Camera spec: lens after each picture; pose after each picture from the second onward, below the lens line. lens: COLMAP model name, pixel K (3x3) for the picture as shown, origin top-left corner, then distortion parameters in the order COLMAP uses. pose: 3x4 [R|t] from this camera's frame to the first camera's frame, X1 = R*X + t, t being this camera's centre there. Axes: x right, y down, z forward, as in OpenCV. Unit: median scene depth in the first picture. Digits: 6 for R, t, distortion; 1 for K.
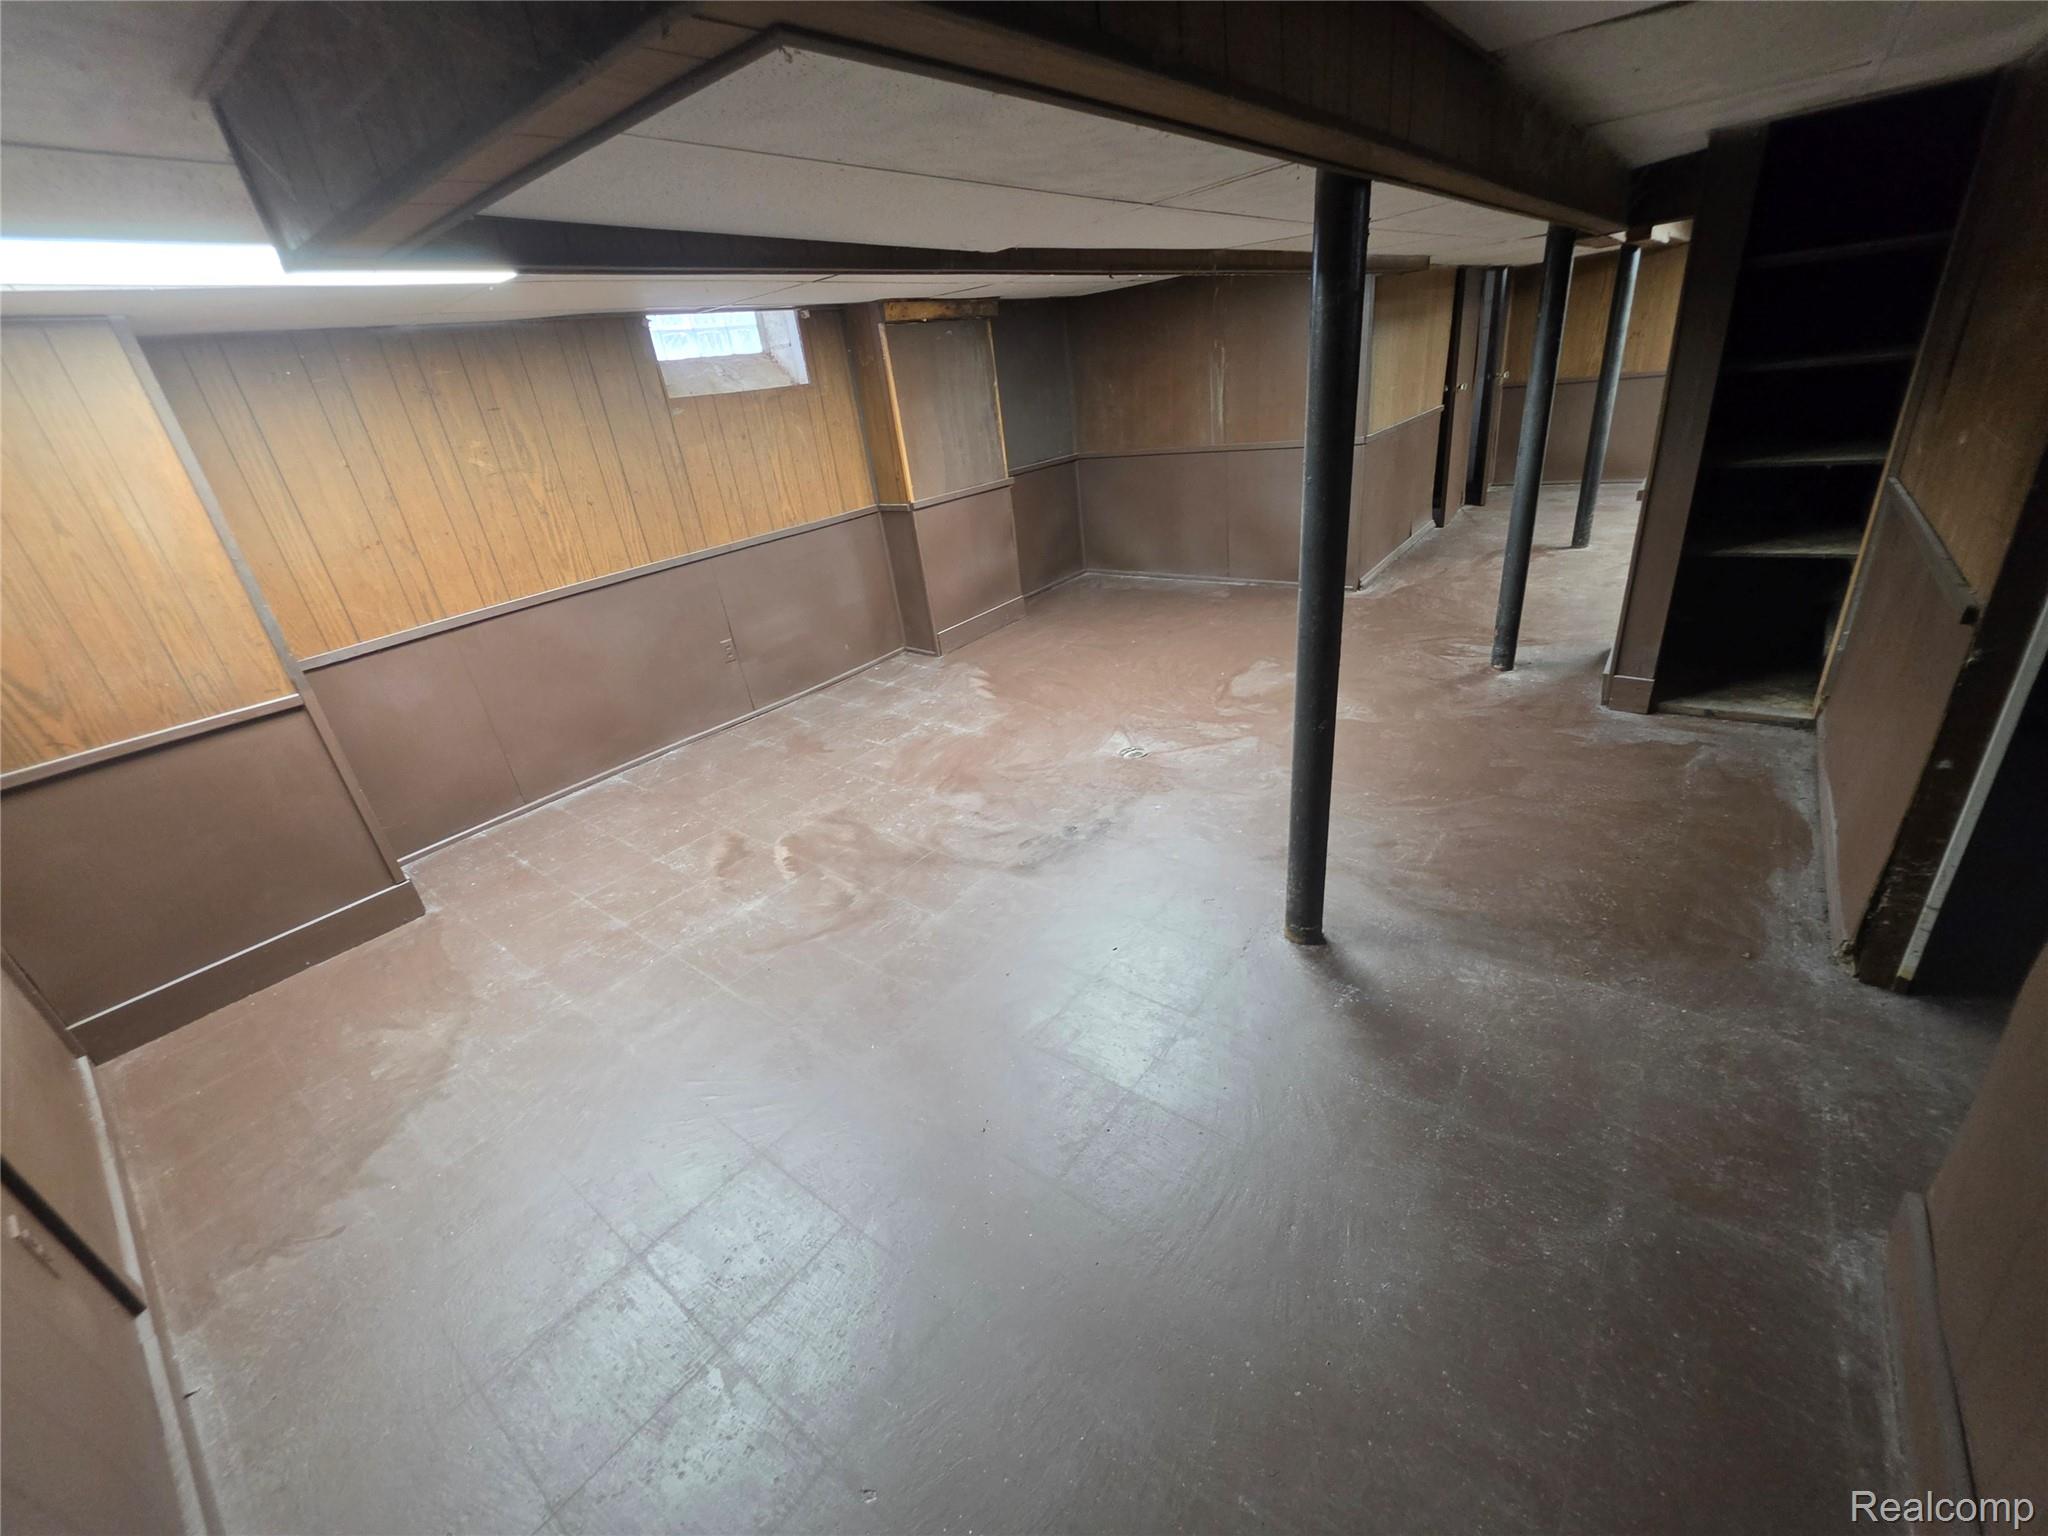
lens RADIAL K [[824.5, 0, 1020.0], [0, 824.5, 763.9], [0, 0, 1]] dist [-0.003477, 0.000535]
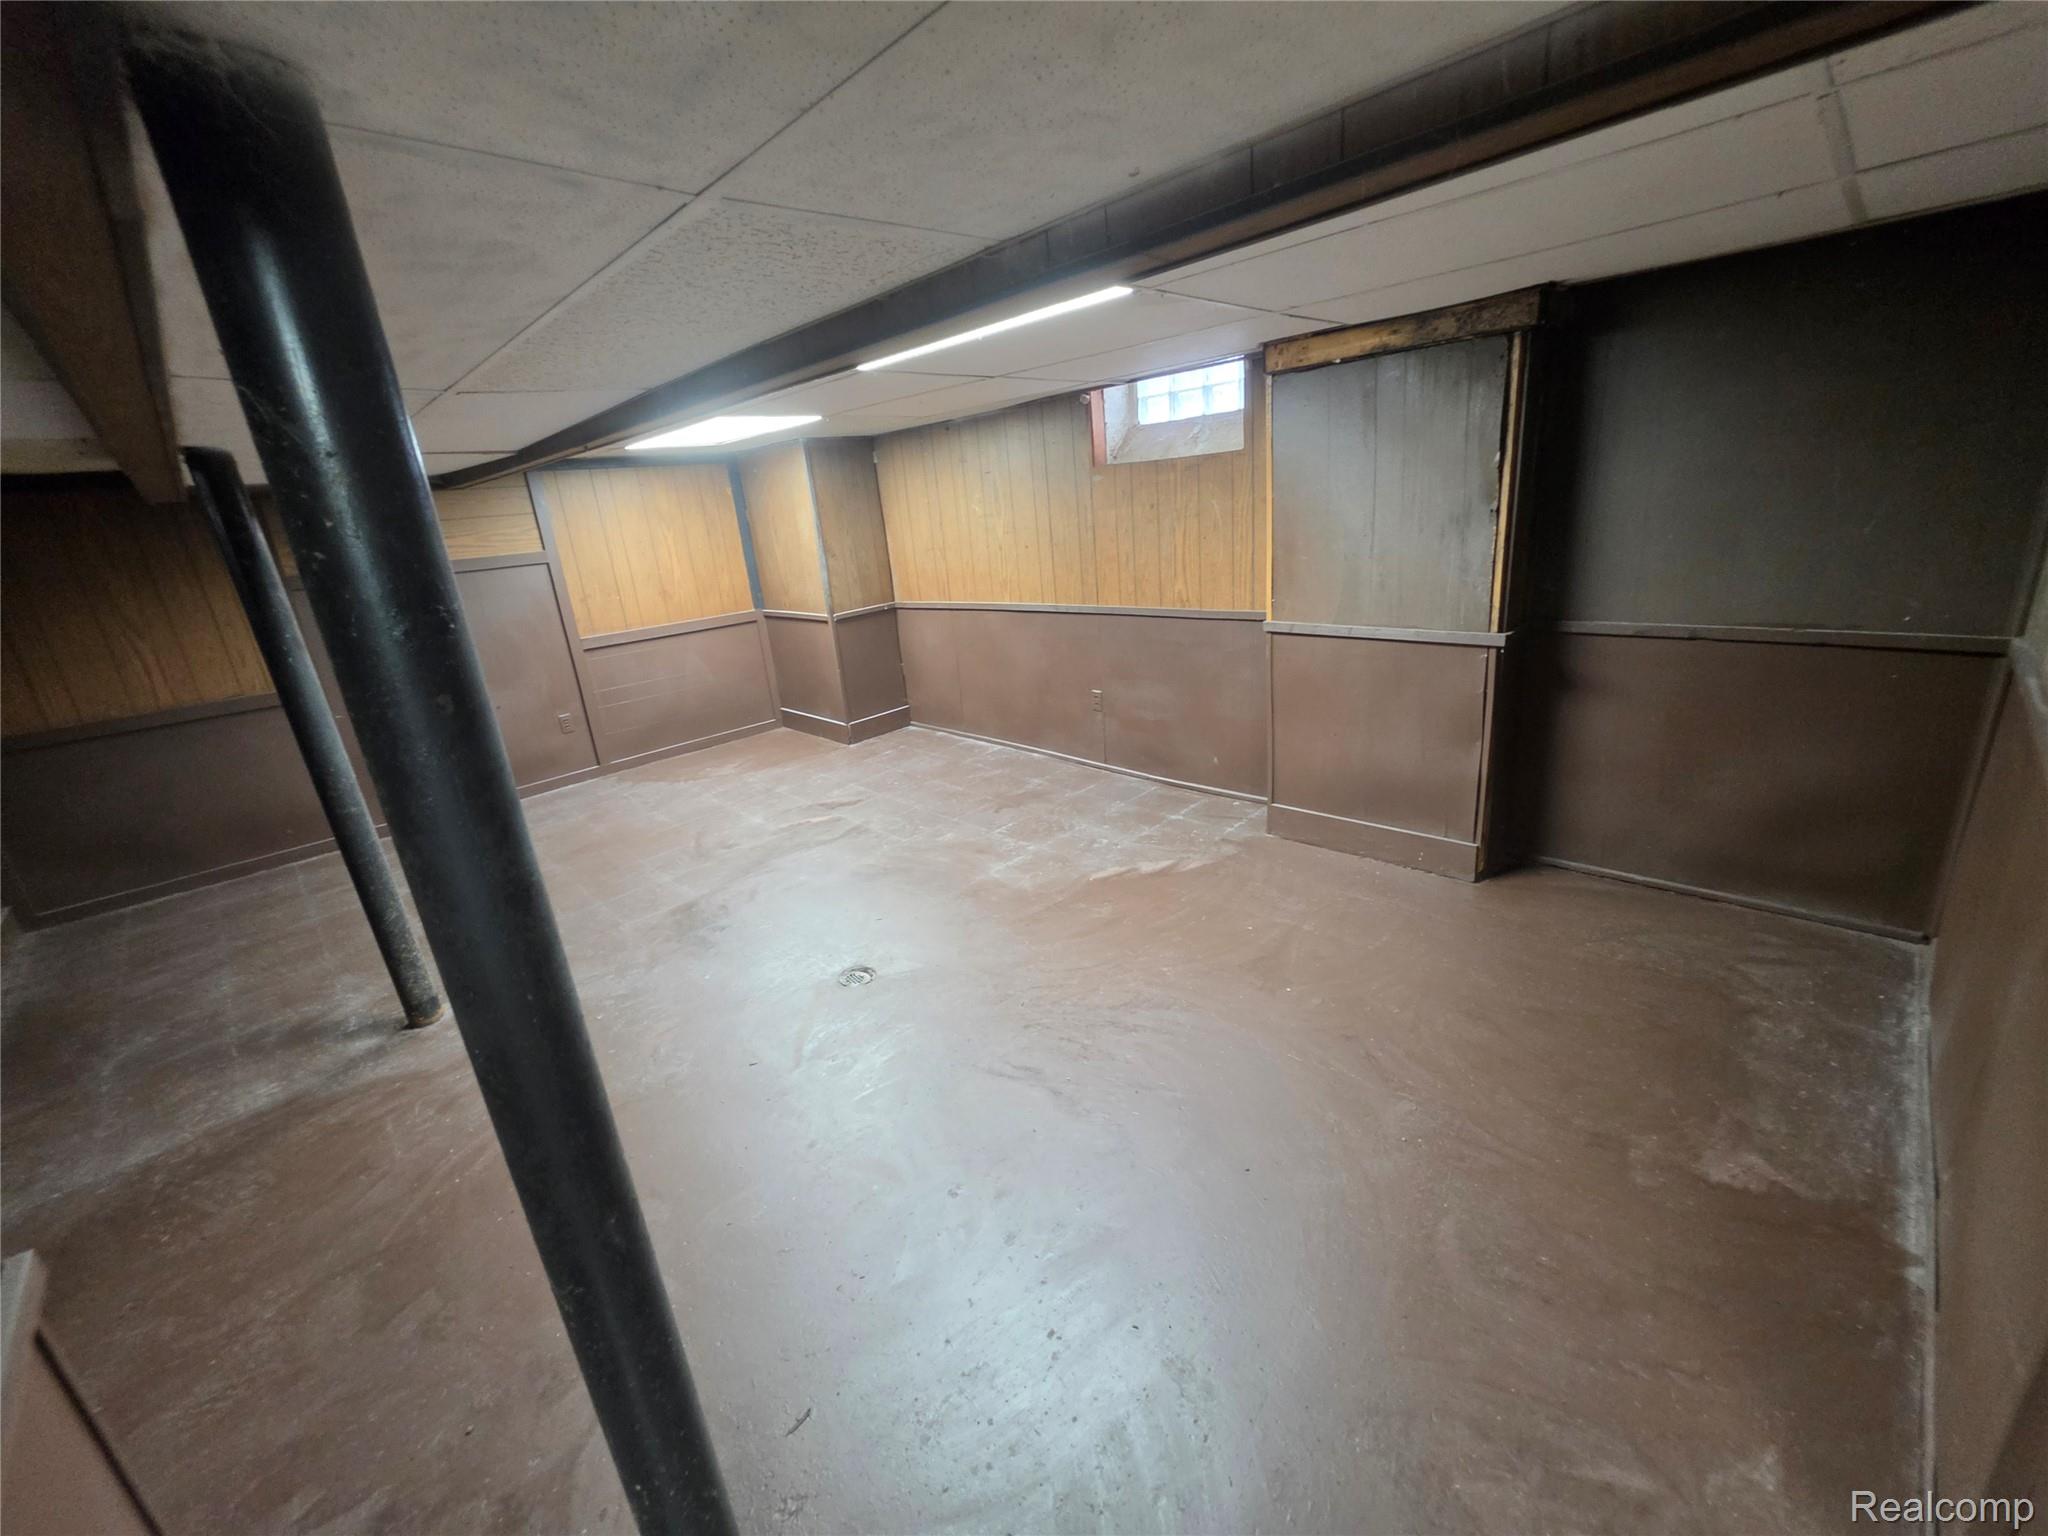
lens RADIAL K [[824.5, 0, 1021.8], [0, 824.5, 766.7], [0, 0, 1]] dist [-0.003477, 0.000535]
pose [[-0.107076, 0.429074, -0.896900, 0.671746], [-0.331183, 0.835178, 0.439085, -0.524997], [0.937471, 0.344054, 0.052674, 0.933585]]
